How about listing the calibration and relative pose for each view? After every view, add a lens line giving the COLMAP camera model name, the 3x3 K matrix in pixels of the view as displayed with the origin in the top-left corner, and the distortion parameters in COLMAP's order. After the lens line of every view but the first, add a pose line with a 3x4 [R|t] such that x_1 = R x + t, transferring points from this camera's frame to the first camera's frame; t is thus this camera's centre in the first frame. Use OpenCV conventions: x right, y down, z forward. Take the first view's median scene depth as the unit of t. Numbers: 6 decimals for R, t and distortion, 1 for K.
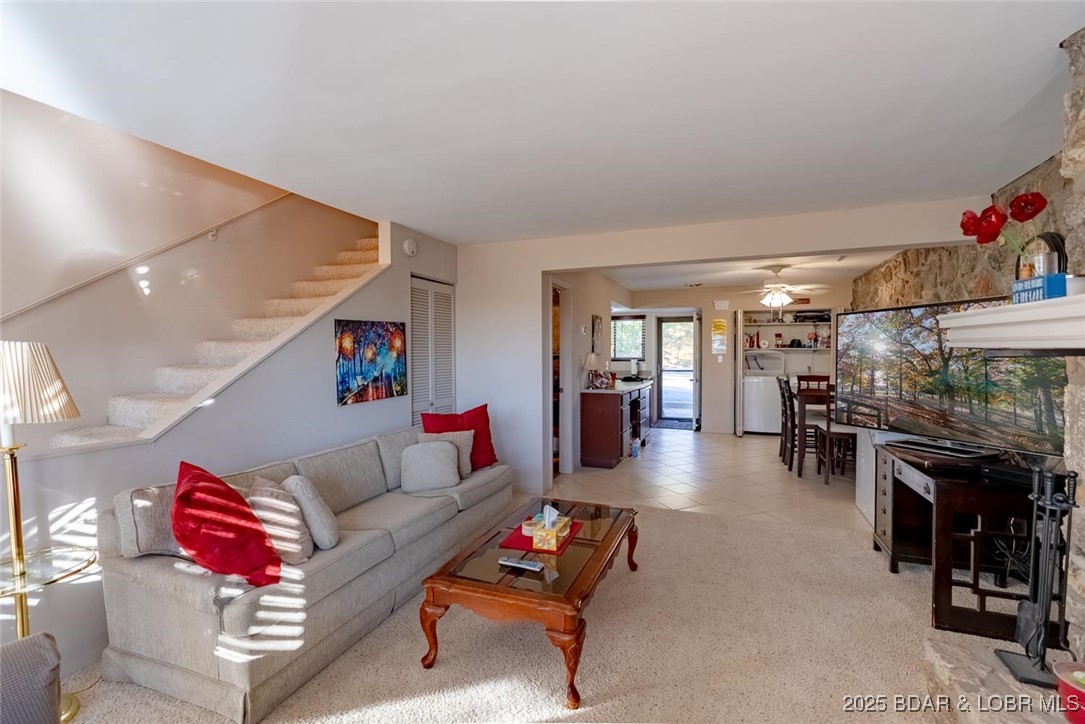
lens RADIAL K [[490.2, 0, 541.0], [0, 490.2, 359.4], [0, 0, 1]] dist [-0.012486, 0.004278]
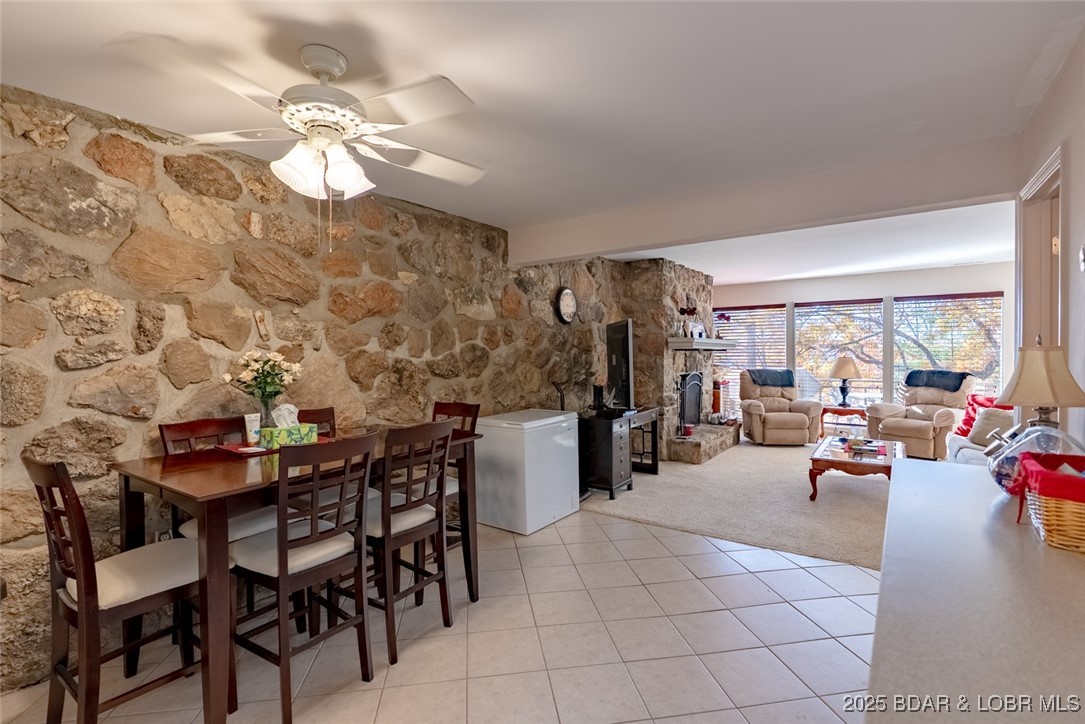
lens RADIAL K [[490.2, 0, 540.4], [0, 490.2, 360.0], [0, 0, 1]] dist [-0.012486, 0.004278]
pose [[-0.966338, 0.007337, 0.257173, 0.474660], [0.015572, 0.999429, 0.029999, -0.028510], [-0.256806, 0.032994, -0.965900, 2.070160]]
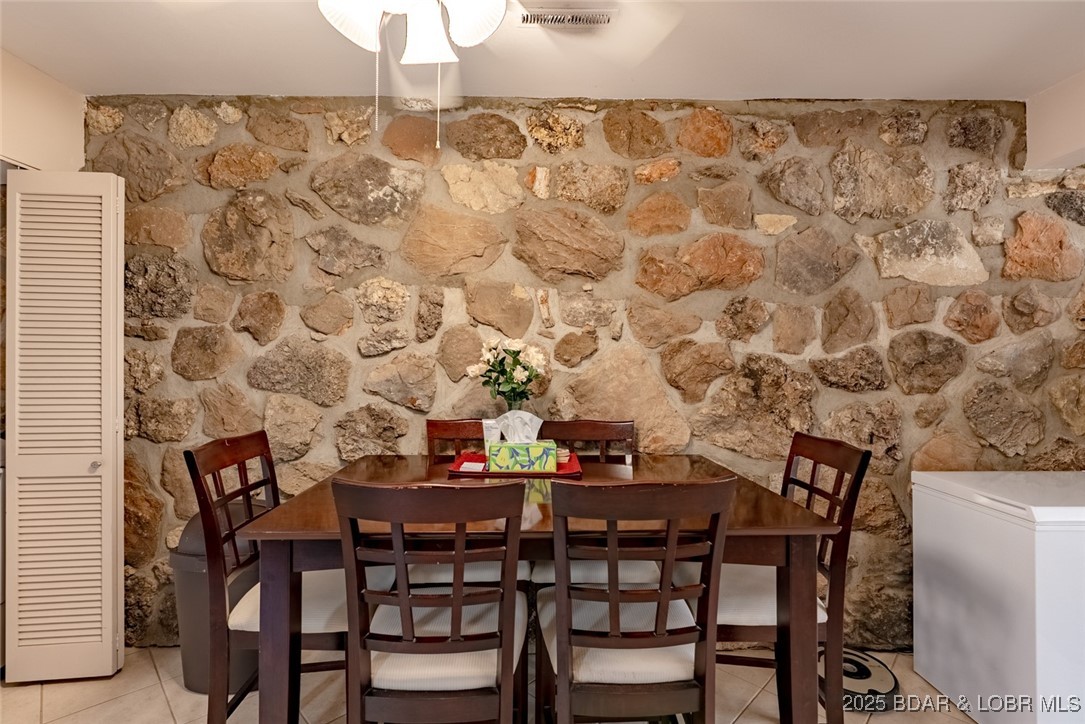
lens RADIAL K [[490.2, 0, 551.7], [0, 490.2, 359.7], [0, 0, 1]] dist [-0.012486, 0.004278]
pose [[-0.370430, -0.002923, 0.928856, 0.524007], [0.008466, 0.999943, 0.006523, -0.007251], [-0.928822, 0.010280, -0.370384, 1.679259]]
